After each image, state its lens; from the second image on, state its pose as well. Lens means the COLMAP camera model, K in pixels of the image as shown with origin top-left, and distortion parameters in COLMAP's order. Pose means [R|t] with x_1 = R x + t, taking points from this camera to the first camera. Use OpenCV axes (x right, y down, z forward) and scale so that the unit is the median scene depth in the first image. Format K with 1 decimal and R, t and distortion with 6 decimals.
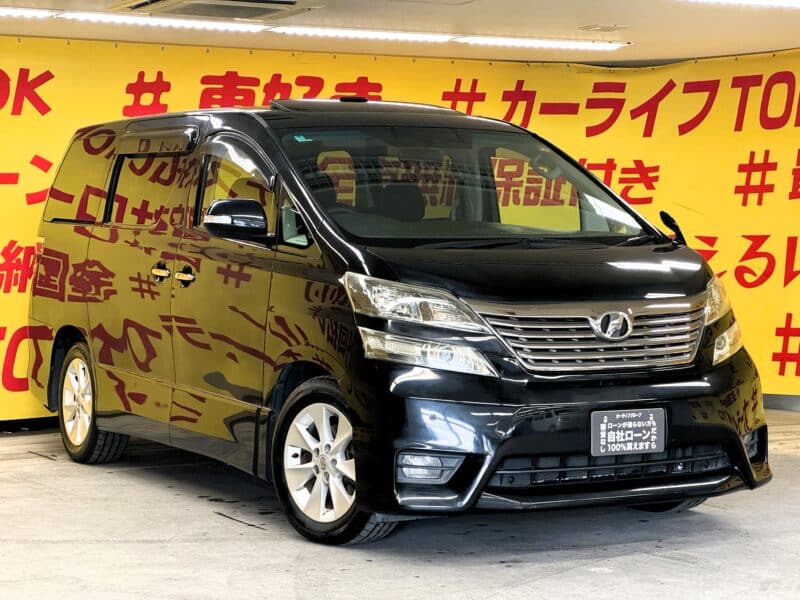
lens RADIAL K [[1763.5, 0, 402.0], [0, 1763.5, 277.2], [0, 0, 1]] dist [0.146301, 0.000000]
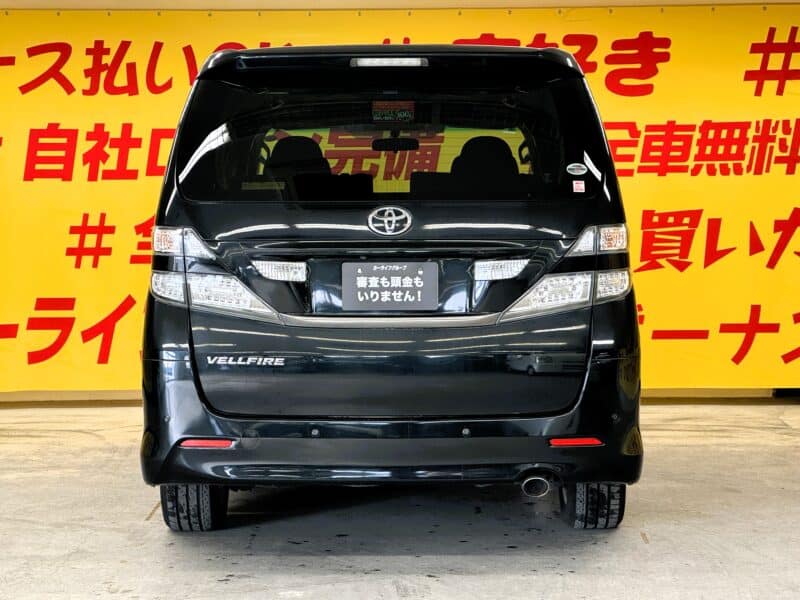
lens RADIAL K [[1851.2, 0, 396.1], [0, 1851.2, 303.2], [0, 0, 1]] dist [0.142363, 0.000000]
pose [[0.868116, 0.032241, -0.495313, 0.435021], [-0.011891, 0.998953, 0.044183, -0.019711], [0.496218, -0.032466, 0.867591, 0.136608]]
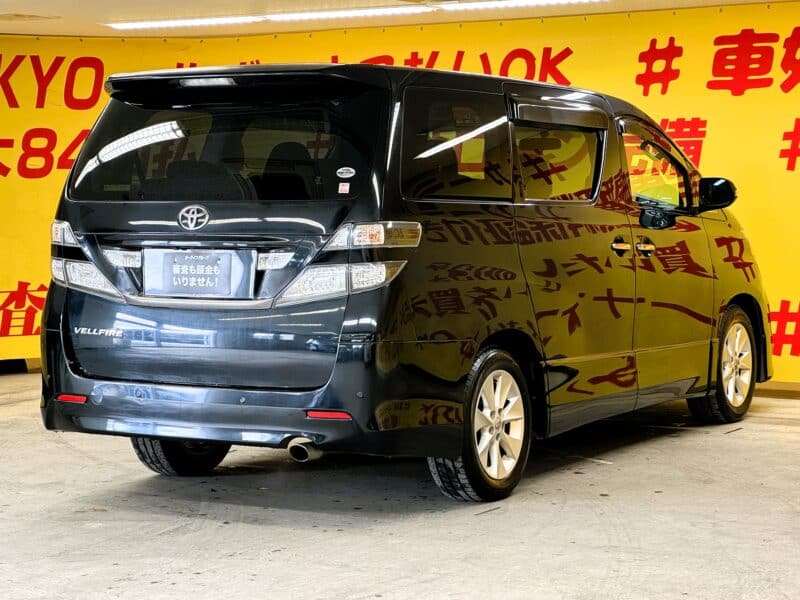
lens RADIAL K [[1851.2, 0, 393.8], [0, 1851.2, 306.0], [0, 0, 1]] dist [0.142363, 0.000000]
pose [[0.504999, 0.059622, -0.861058, 0.831234], [-0.014206, 0.998050, 0.060776, -0.031643], [0.863003, -0.018460, 0.504861, 0.397284]]
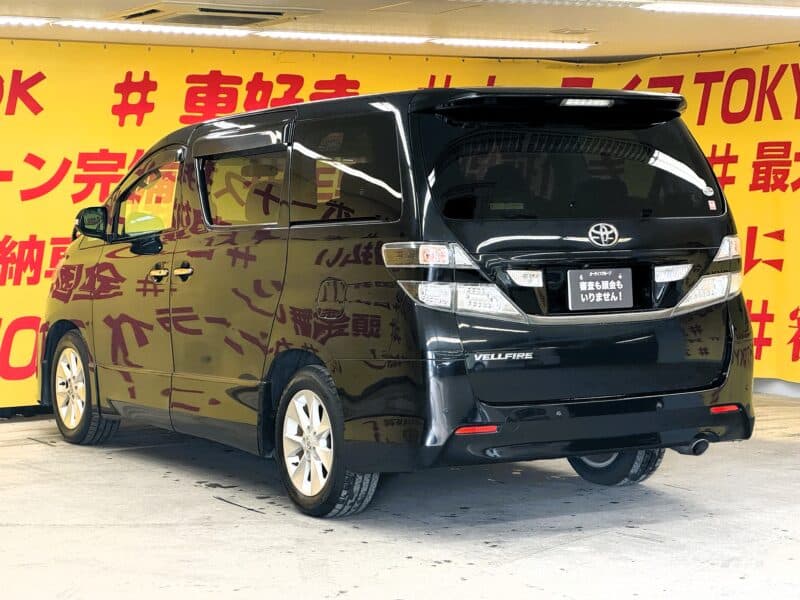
lens RADIAL K [[1774.2, 0, 396.5], [0, 1774.2, 299.8], [0, 0, 1]] dist [0.136371, 0.000000]
pose [[0.999800, -0.004745, 0.019413, -0.013319], [0.004185, 0.999578, 0.028762, -0.013989], [-0.019542, -0.028675, 0.999398, -0.061120]]
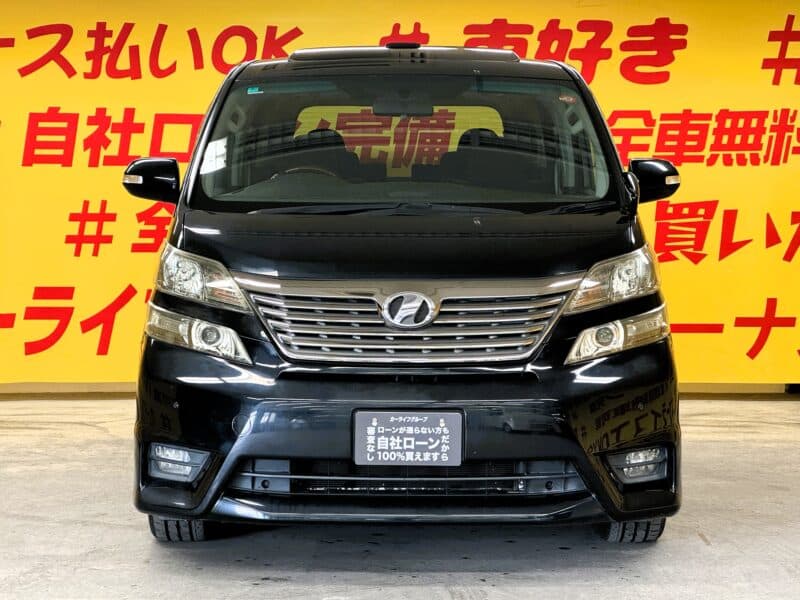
lens RADIAL K [[1763.5, 0, 386.0], [0, 1763.5, 304.3], [0, 0, 1]] dist [0.146301, 0.000000]
pose [[0.876188, 0.036826, -0.480561, 0.366172], [-0.018743, 0.998926, 0.042376, -0.007283], [0.481606, -0.028122, 0.875937, 0.194721]]
